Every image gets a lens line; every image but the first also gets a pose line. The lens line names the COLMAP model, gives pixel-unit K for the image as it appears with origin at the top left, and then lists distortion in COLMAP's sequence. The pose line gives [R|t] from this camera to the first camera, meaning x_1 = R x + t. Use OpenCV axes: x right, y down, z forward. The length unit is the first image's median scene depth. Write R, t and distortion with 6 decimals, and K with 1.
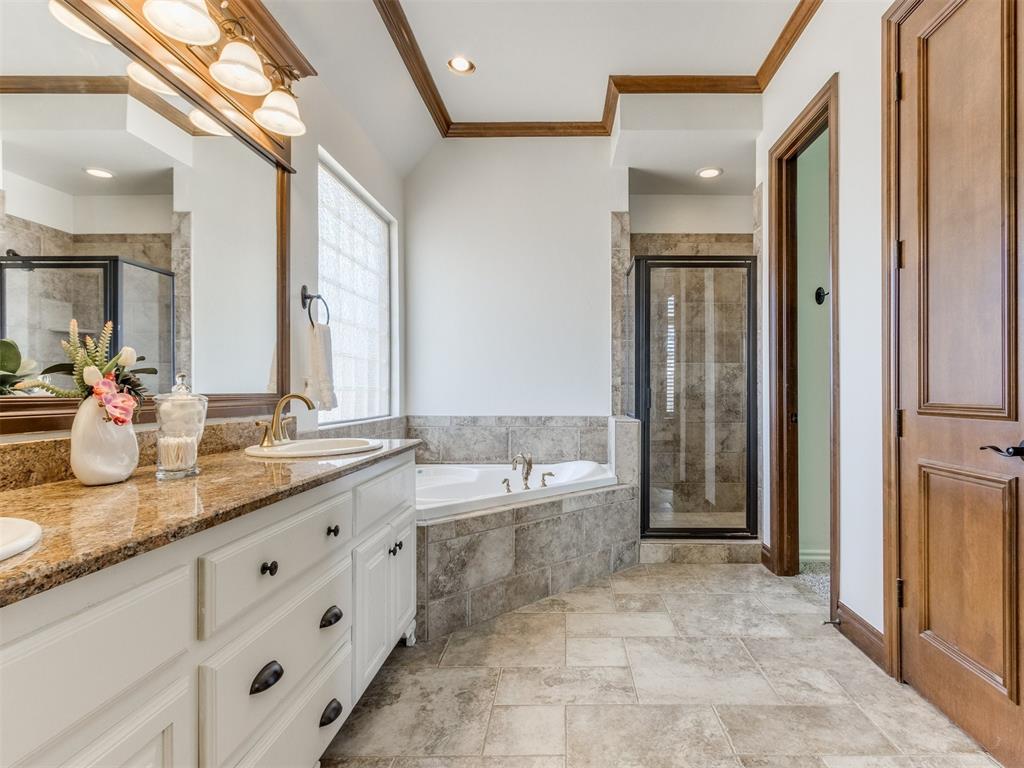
lens RADIAL K [[567.8, 0, 545.8], [0, 567.8, 384.7], [0, 0, 1]] dist [0.003126, 0.000301]
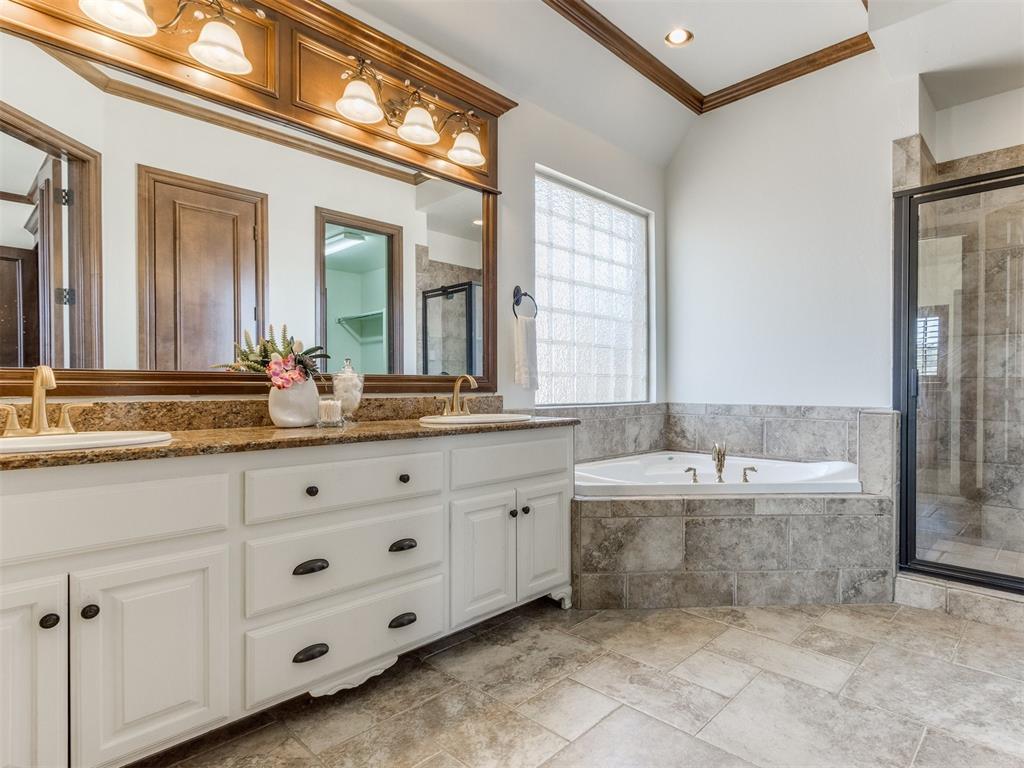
lens RADIAL K [[550.9, 0, 512.0], [0, 550.9, 384.0], [0, 0, 1]] dist [0.002583, 0.000802]
pose [[0.732596, -0.000064, -0.680664, 0.326369], [0.005196, 0.999971, 0.005498, 0.021609], [0.680644, -0.007565, 0.732575, 0.138394]]
